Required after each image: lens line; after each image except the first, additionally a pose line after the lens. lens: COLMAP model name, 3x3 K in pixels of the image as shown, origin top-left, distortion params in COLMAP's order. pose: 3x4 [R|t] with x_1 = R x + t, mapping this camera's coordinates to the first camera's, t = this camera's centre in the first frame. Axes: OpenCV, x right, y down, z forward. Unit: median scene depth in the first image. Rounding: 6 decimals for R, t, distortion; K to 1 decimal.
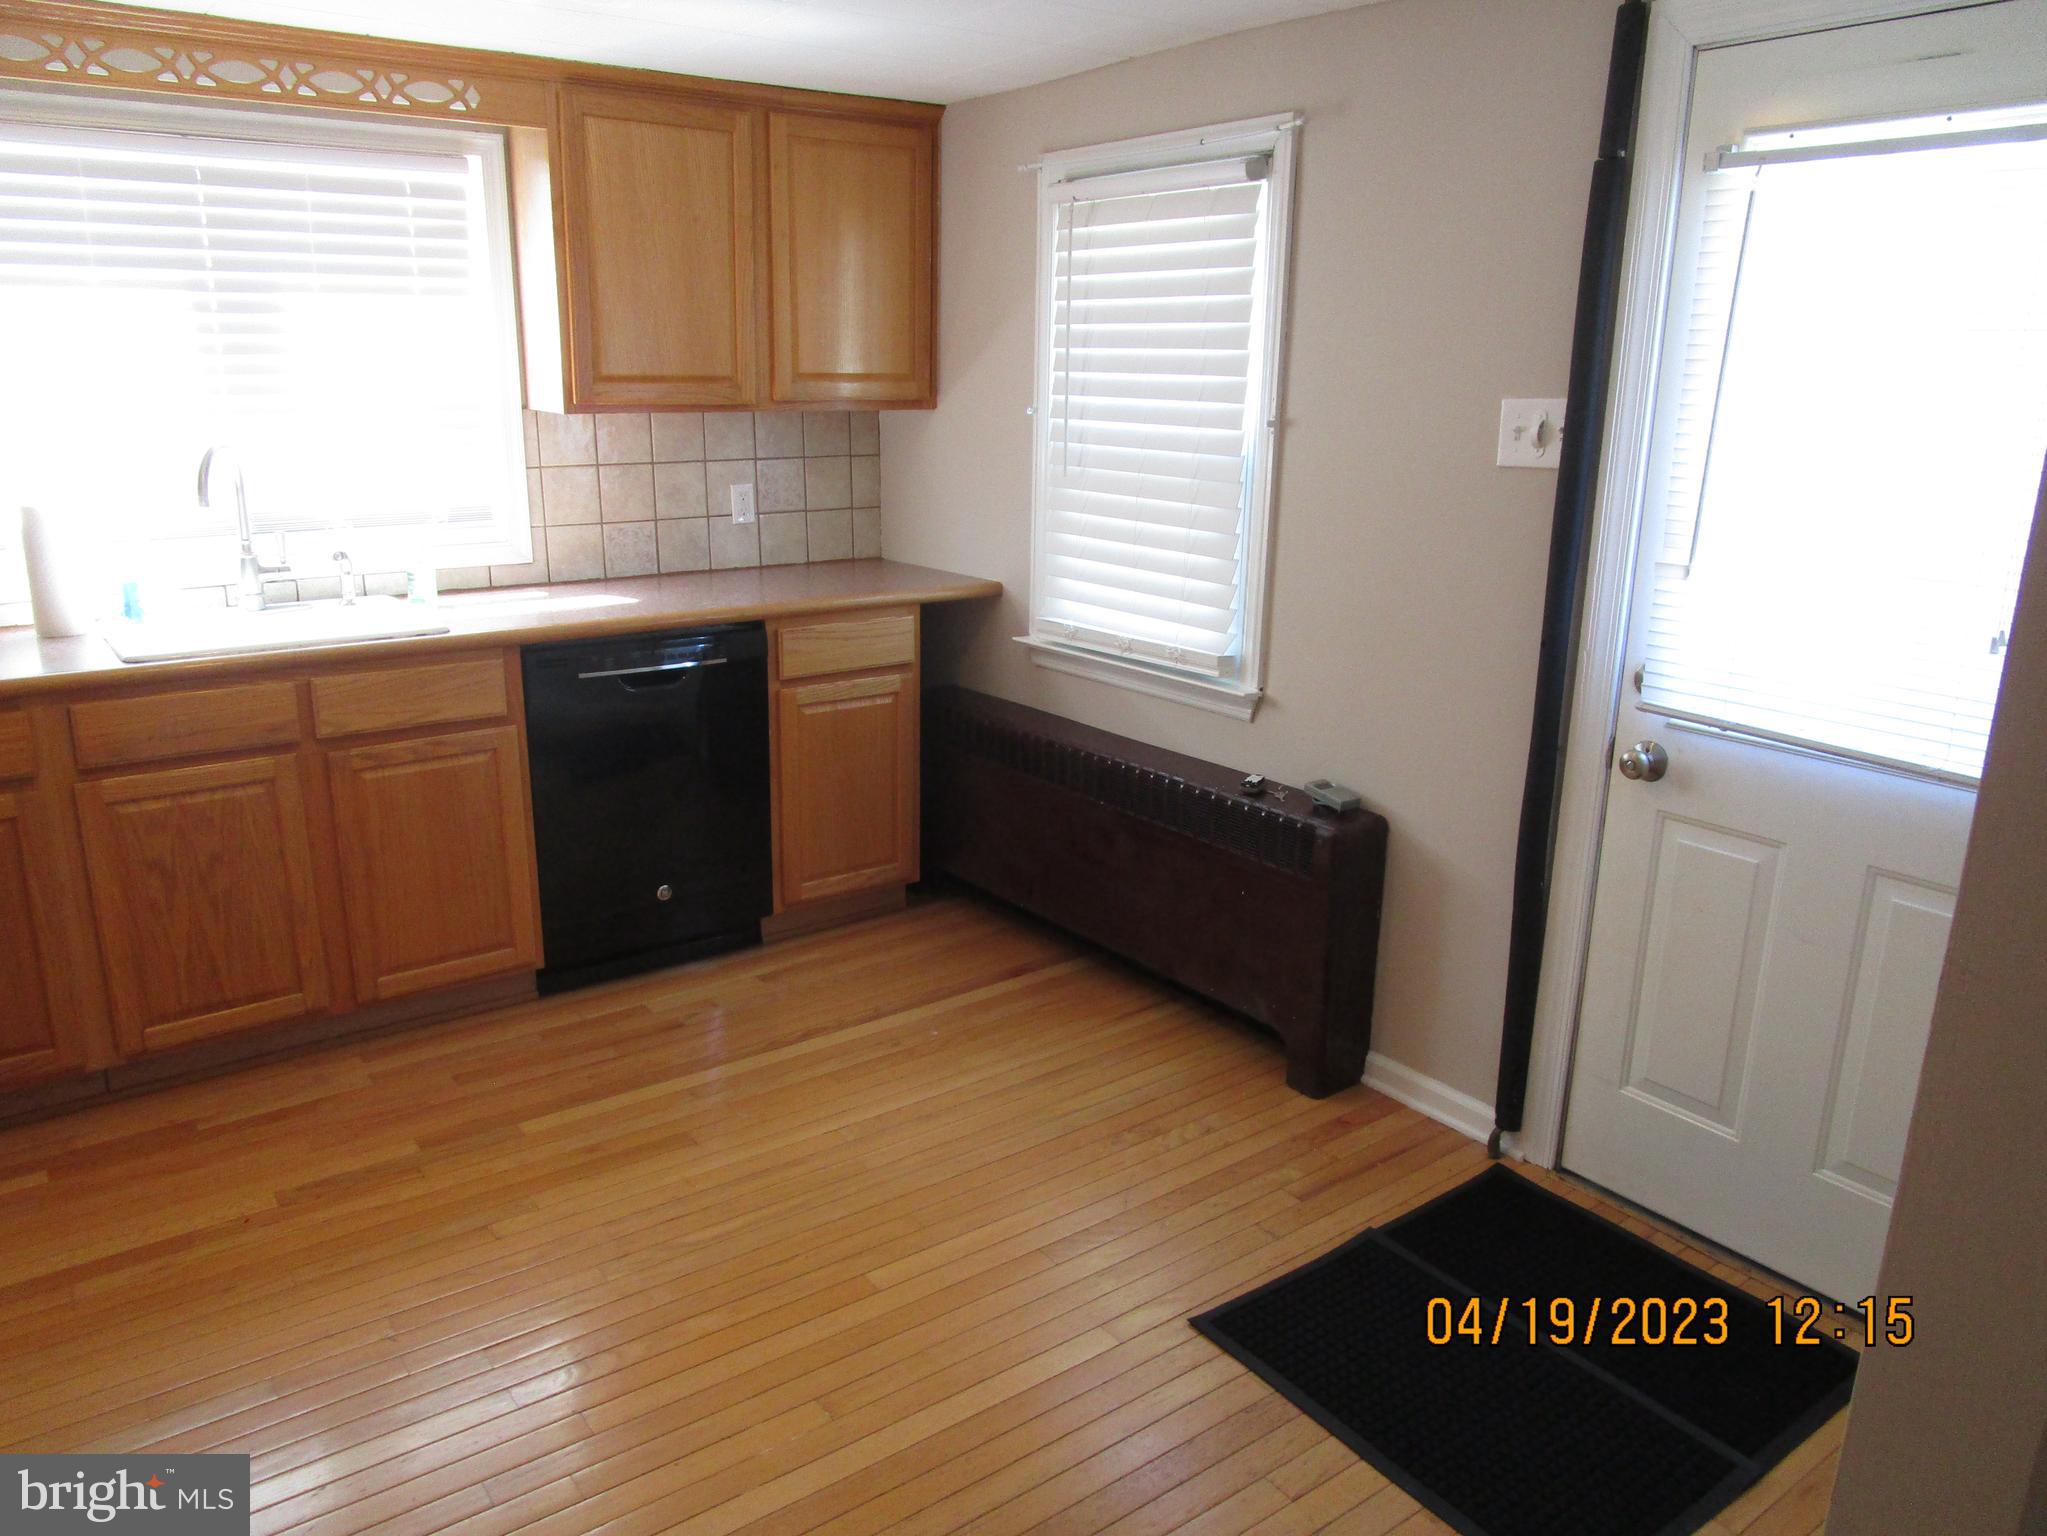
lens RADIAL K [[1477.2, 0, 1061.3], [0, 1477.2, 754.8], [0, 0, 1]] dist [-0.034929, 0.024495]
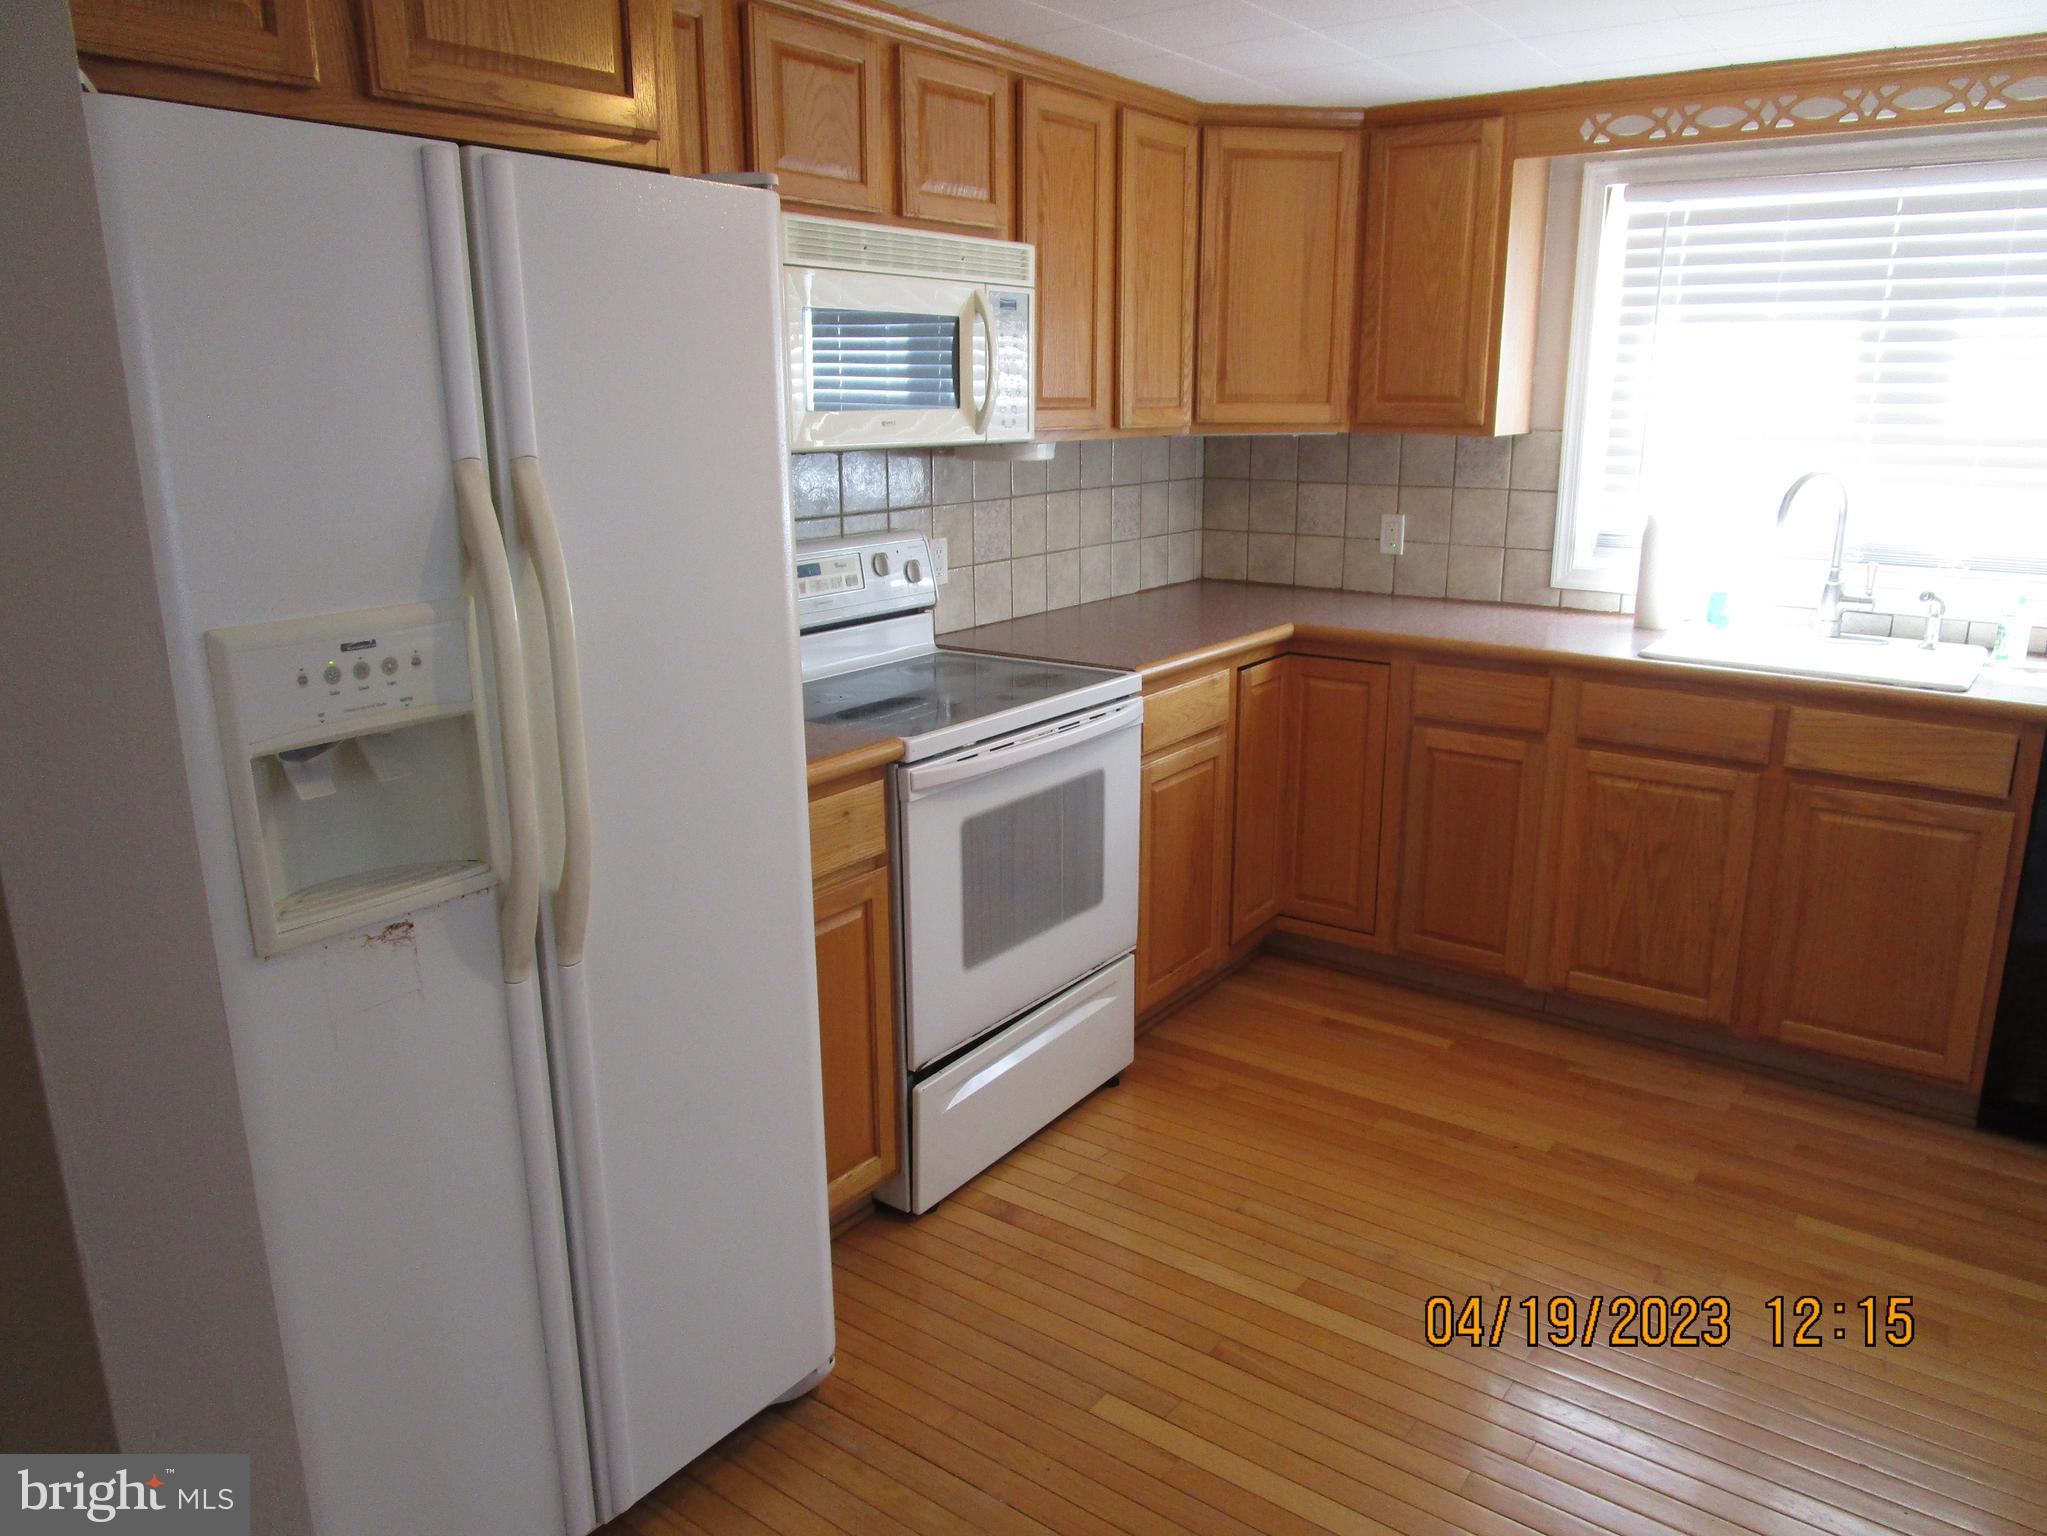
lens RADIAL K [[1477.2, 0, 1018.4], [0, 1477.2, 761.1], [0, 0, 1]] dist [-0.034929, 0.024495]
pose [[0.279978, 0.231658, -0.931637, 0.245598], [-0.247056, 0.955149, 0.163259, -0.042956], [0.927672, 0.184457, 0.324653, 0.168898]]
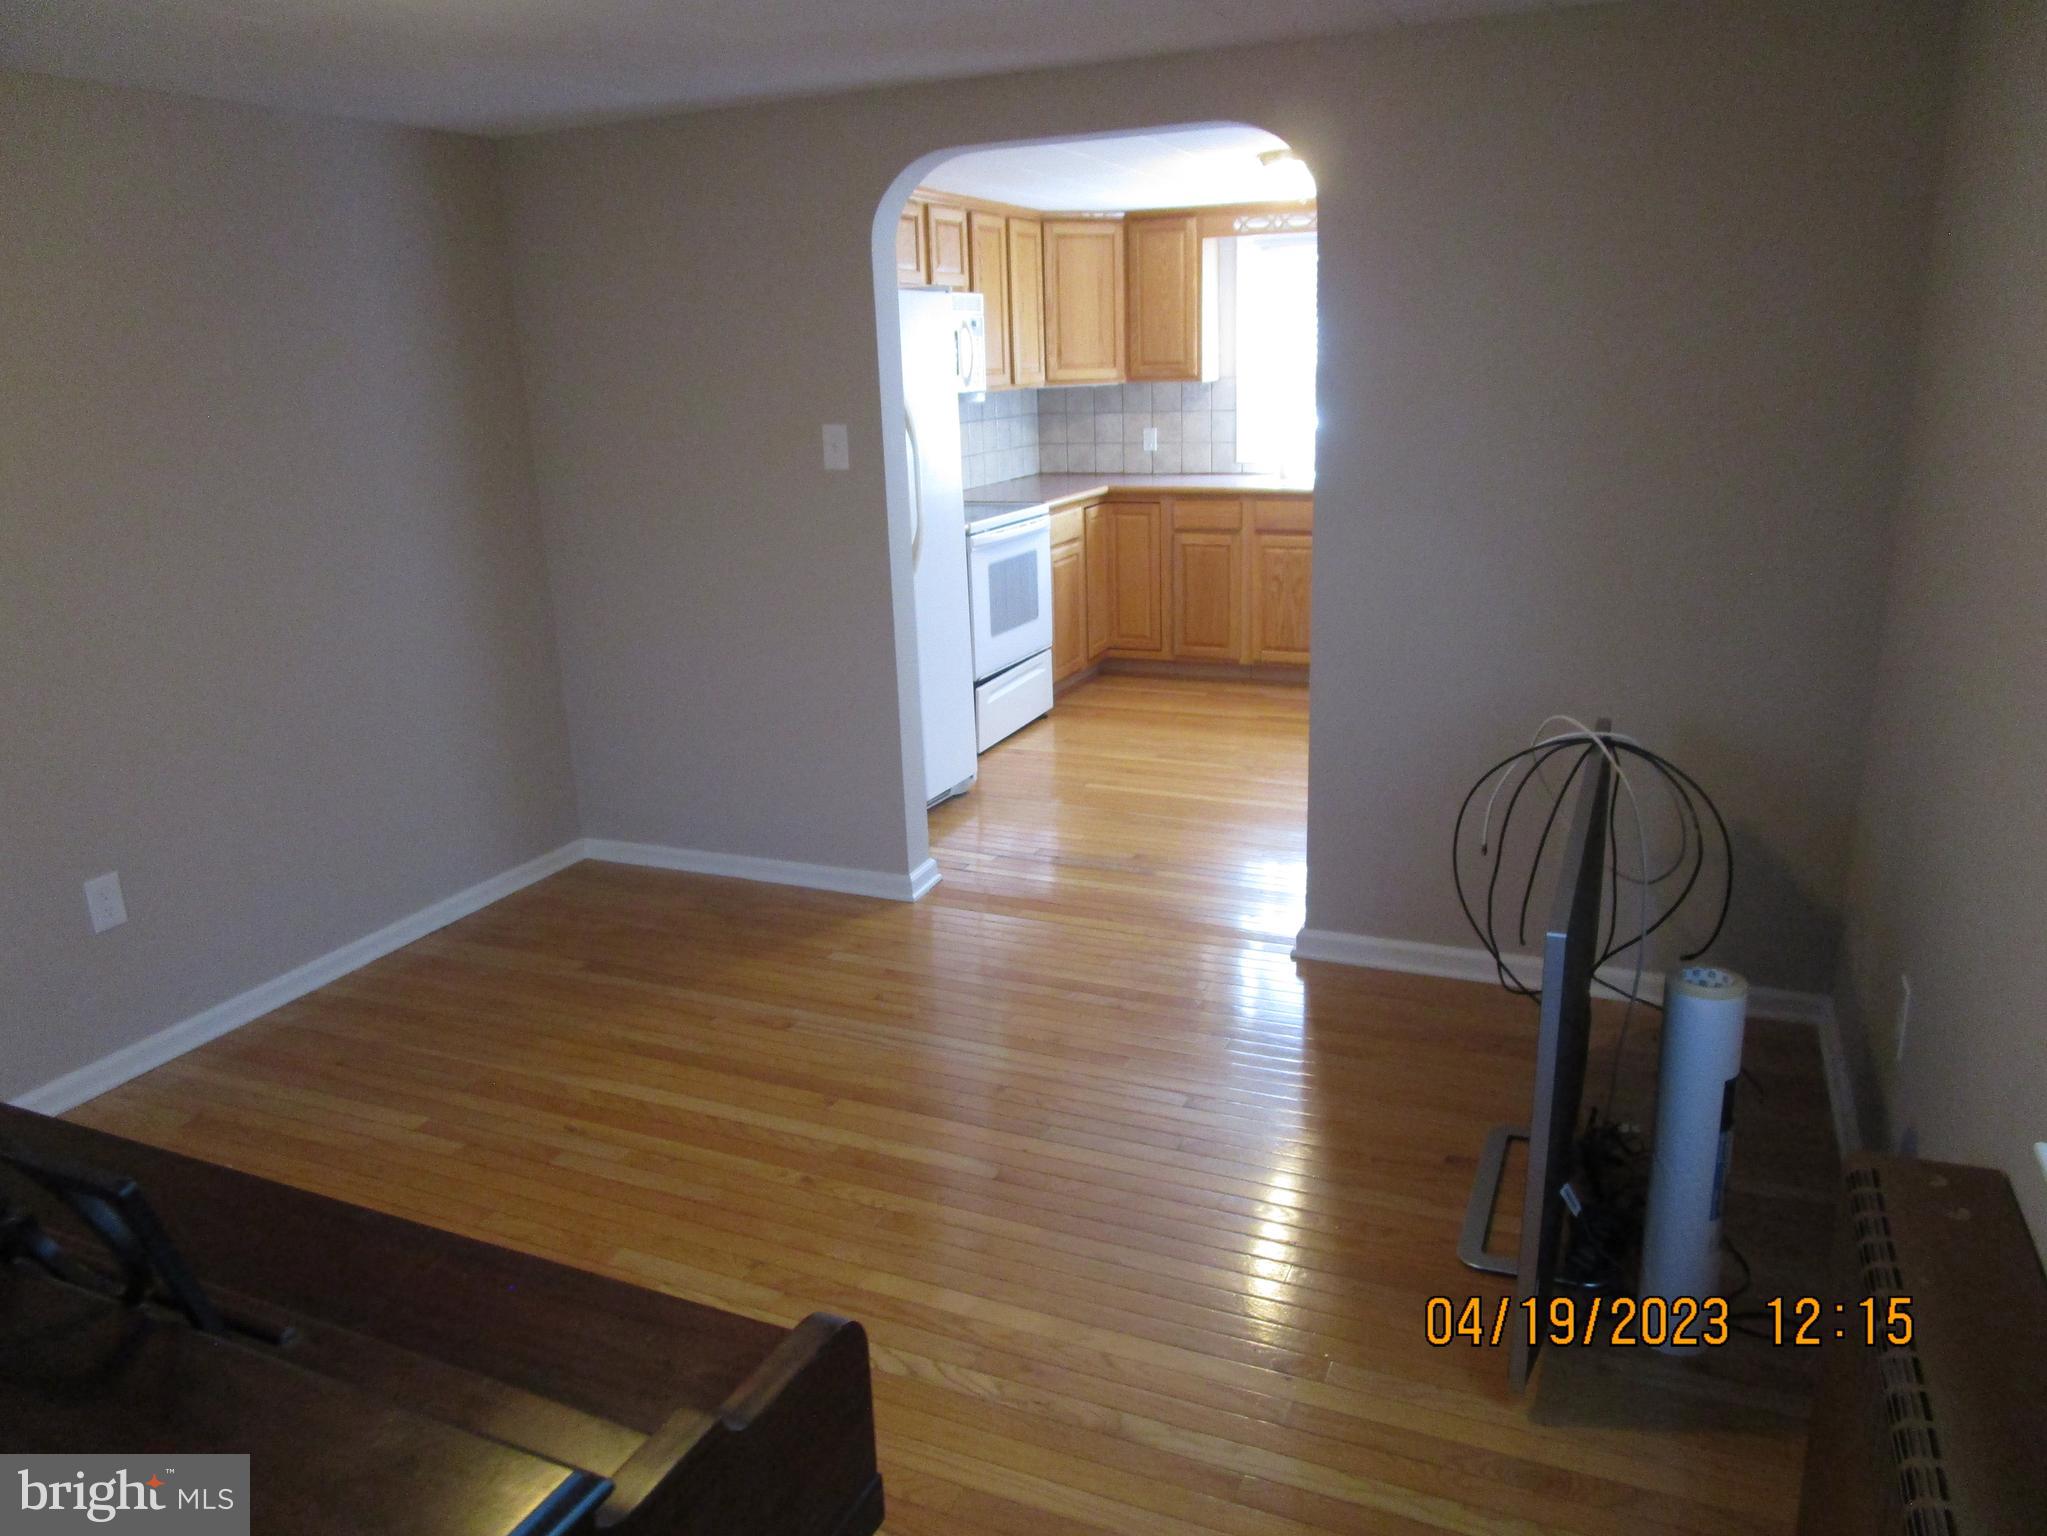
lens RADIAL K [[1477.2, 0, 1018.0], [0, 1477.2, 760.9], [0, 0, 1]] dist [-0.034929, 0.024495]
pose [[0.472256, 0.215520, -0.854708, 1.011669], [-0.196289, 0.971014, 0.136390, 0.099112], [0.859328, 0.103359, 0.500871, -0.382037]]
